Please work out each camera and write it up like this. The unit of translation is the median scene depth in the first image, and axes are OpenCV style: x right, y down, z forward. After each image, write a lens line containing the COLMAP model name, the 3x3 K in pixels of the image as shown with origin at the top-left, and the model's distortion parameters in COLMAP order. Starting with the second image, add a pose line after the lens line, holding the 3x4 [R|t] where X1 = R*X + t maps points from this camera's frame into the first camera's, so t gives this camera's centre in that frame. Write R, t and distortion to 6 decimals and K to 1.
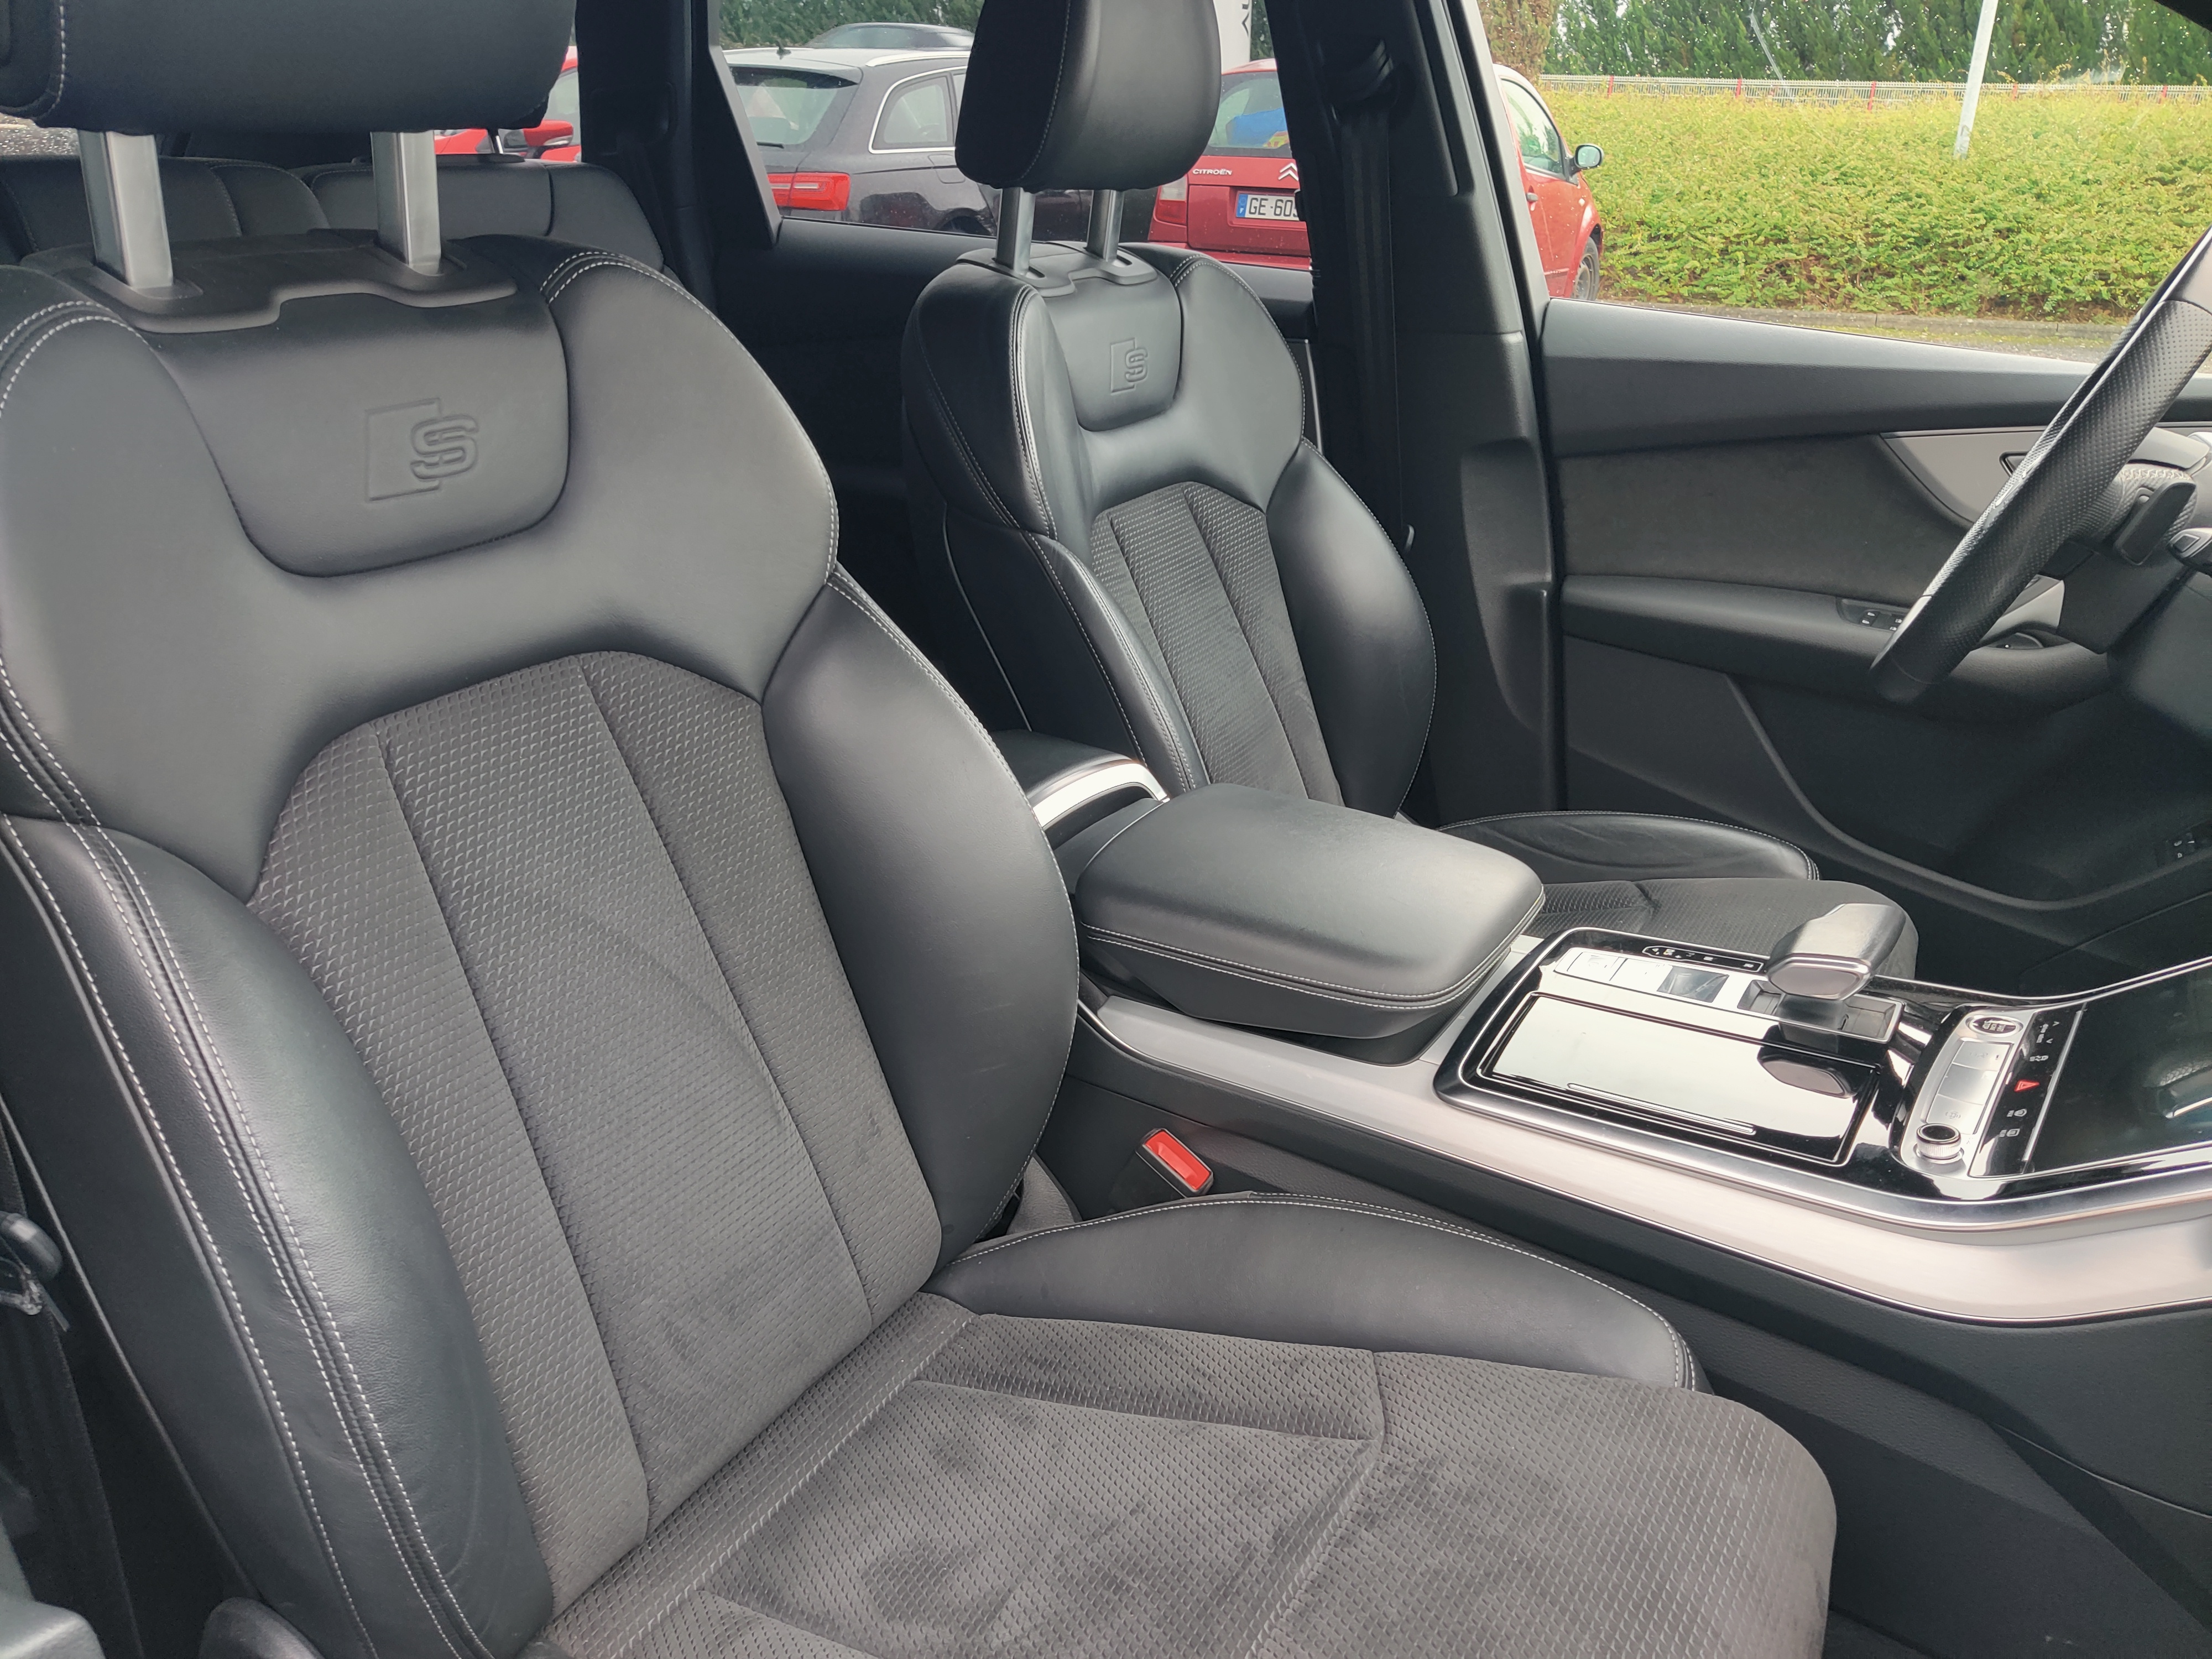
lens RADIAL K [[1714.2, 0, 1136.4], [0, 1714.2, 838.2], [0, 0, 1]] dist [-0.007236, 0.006330]
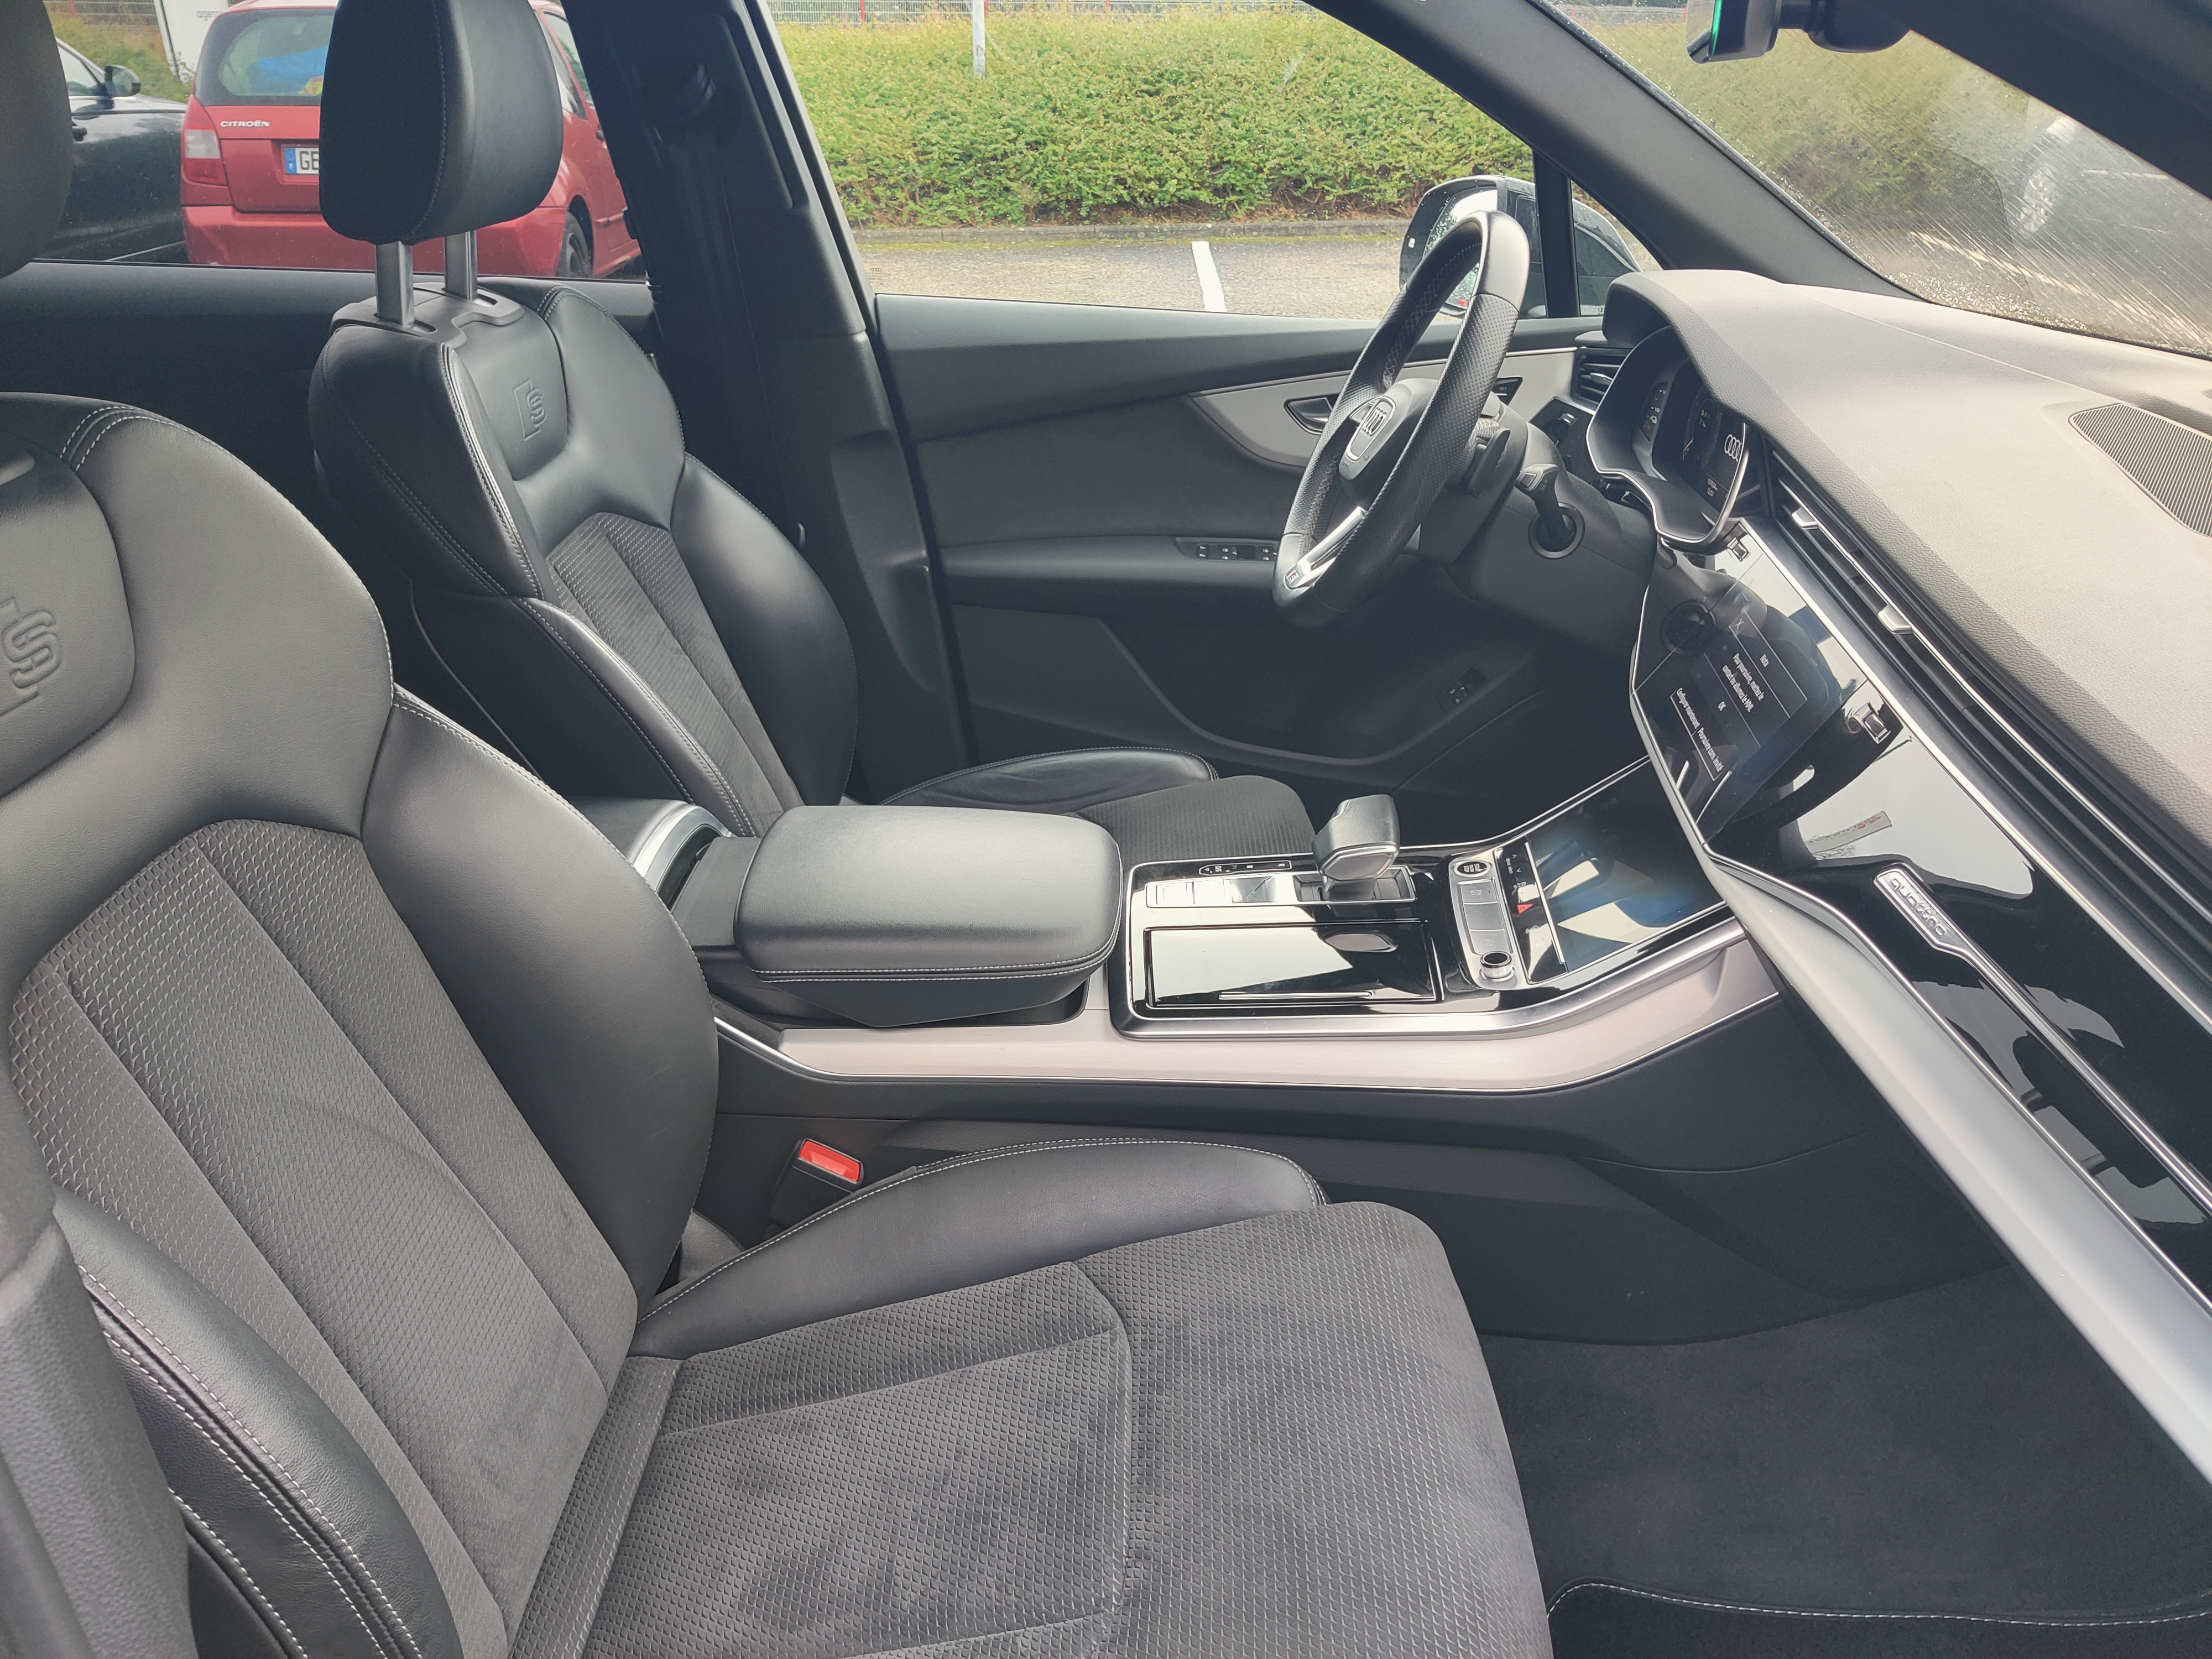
lens RADIAL K [[1717.0, 0, 1114.1], [0, 1717.0, 874.6], [0, 0, 1]] dist [-0.015930, -0.003776]
pose [[0.874188, -0.227436, 0.429032, -0.172581], [0.201864, 0.973780, 0.104899, -0.044960], [-0.441640, -0.005095, 0.897178, -0.028729]]
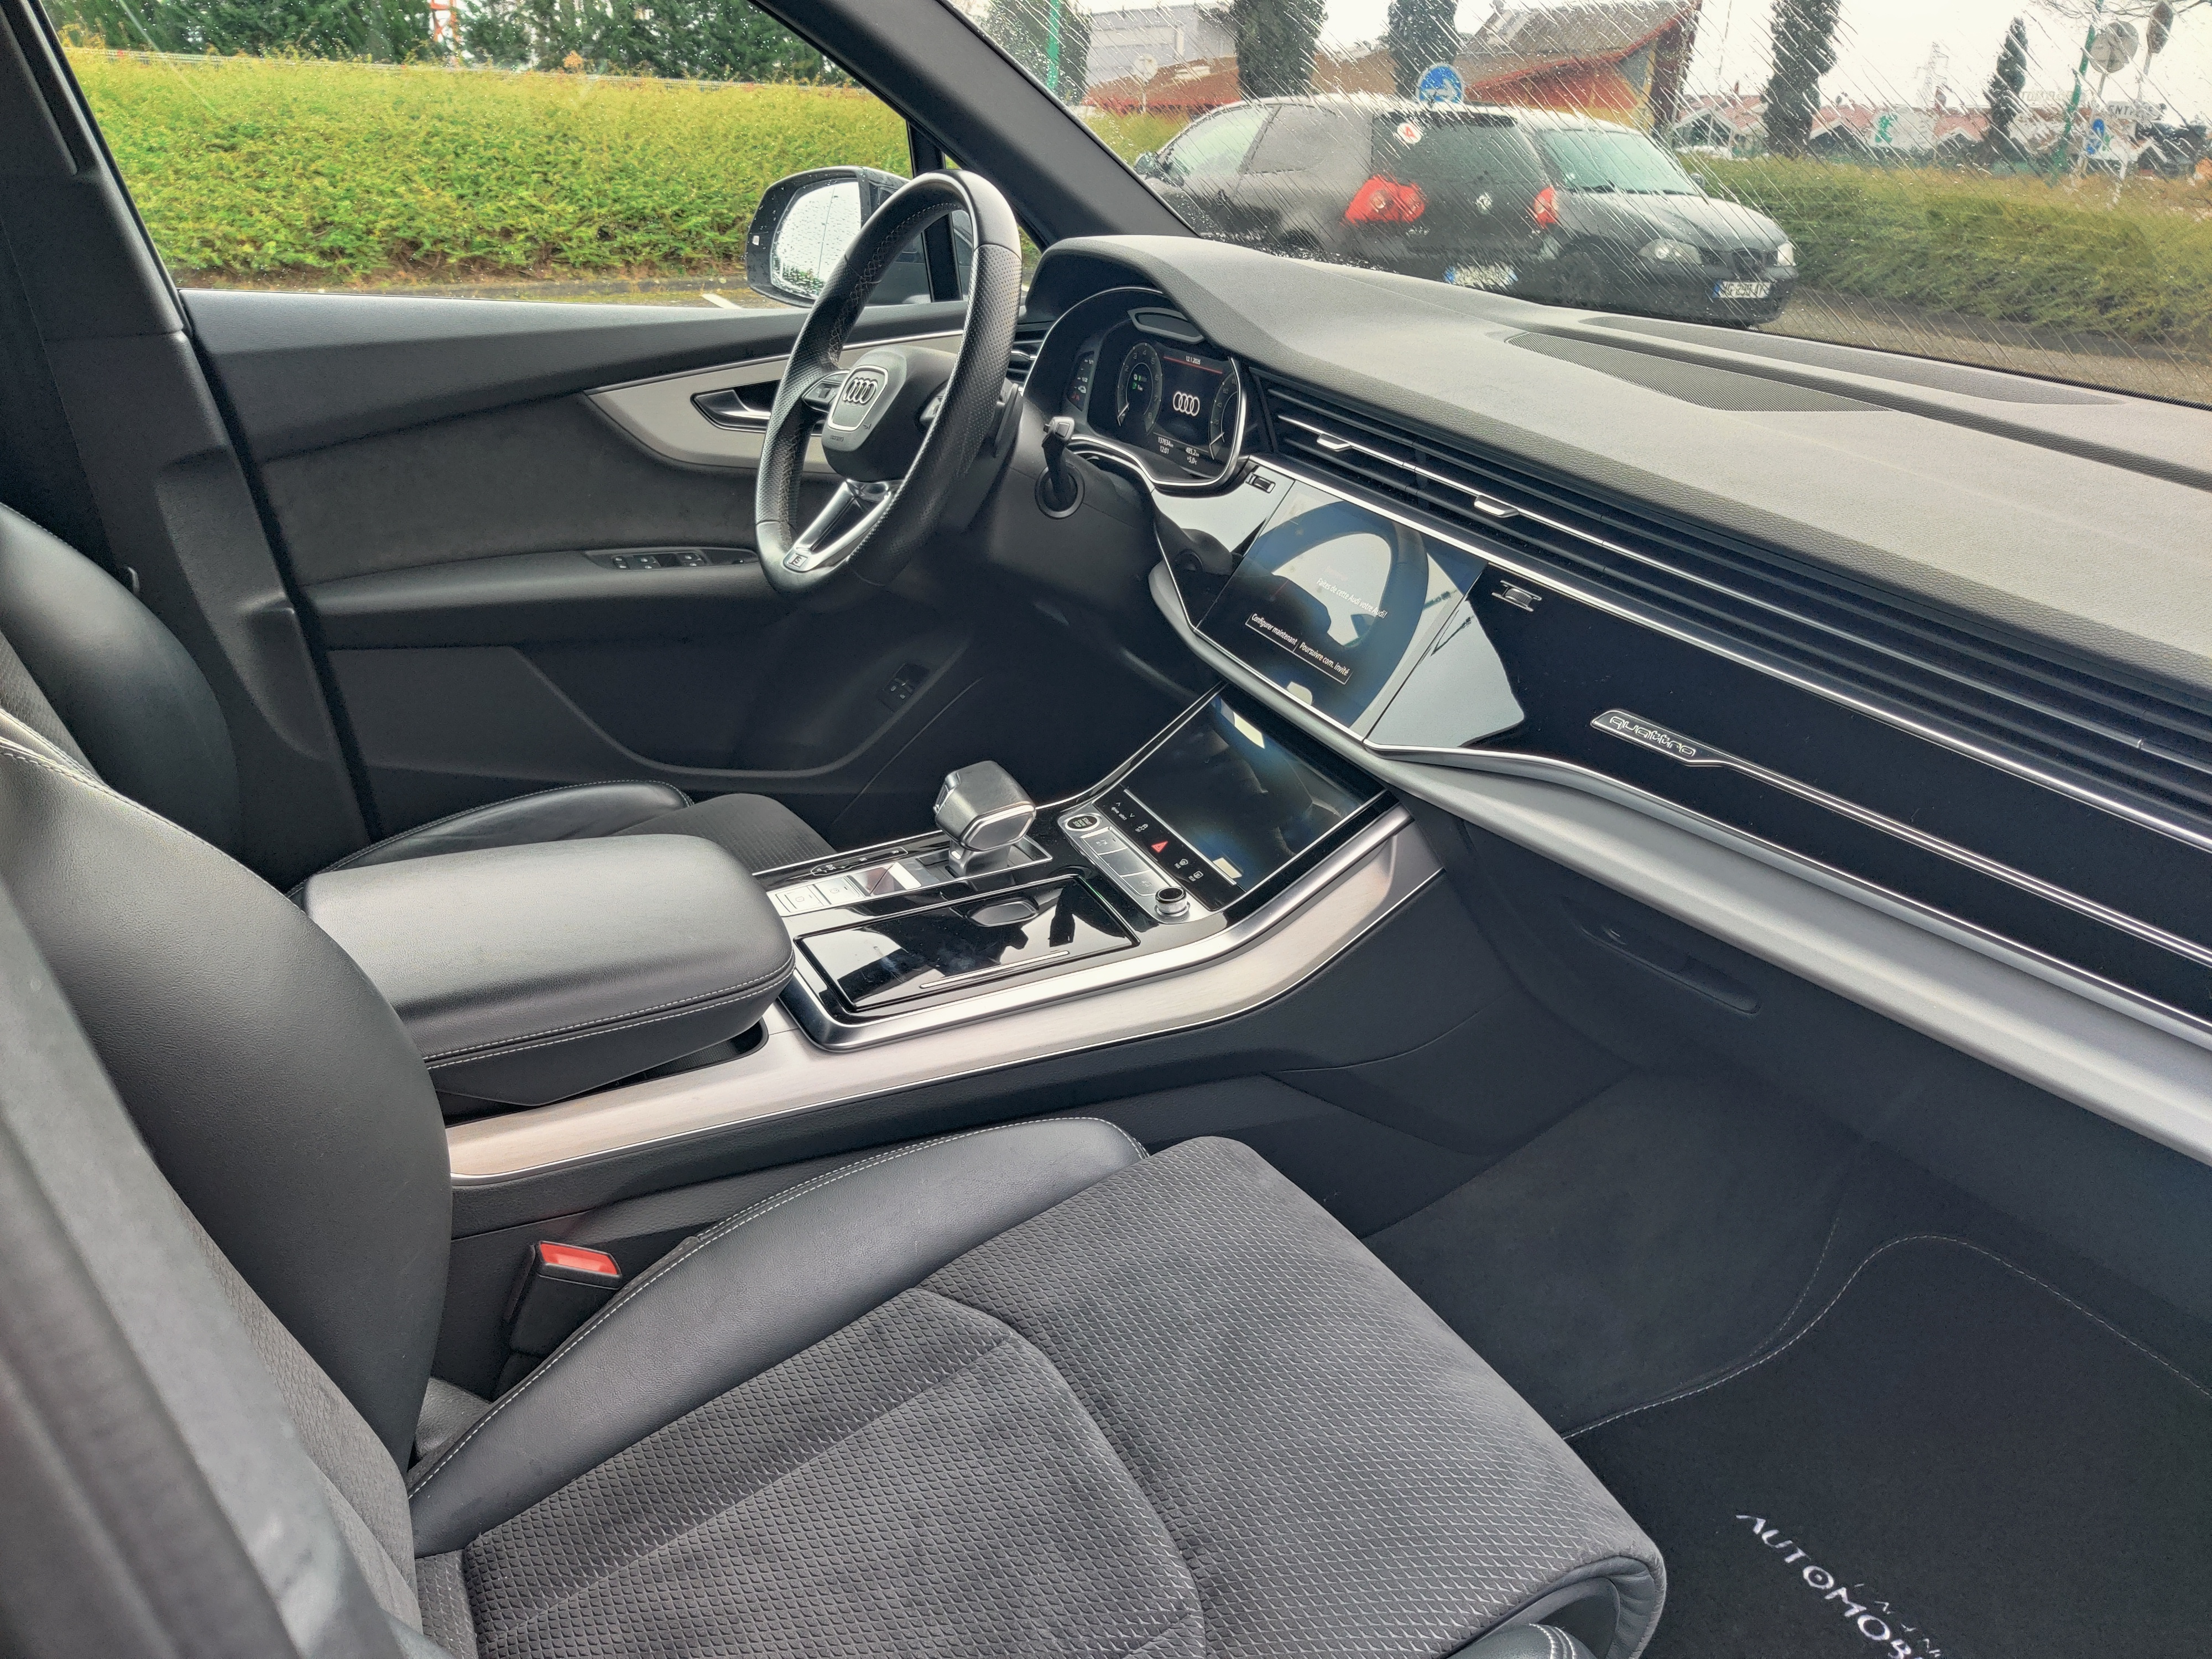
lens RADIAL K [[1693.8, 0, 1119.7], [0, 1693.8, 881.9], [0, 0, 1]] dist [-0.013817, 0.005458]
pose [[0.545147, -0.338069, 0.767153, -0.272377], [0.303698, 0.932568, 0.195153, -0.050389], [-0.781398, 0.126596, 0.611057, 0.120820]]
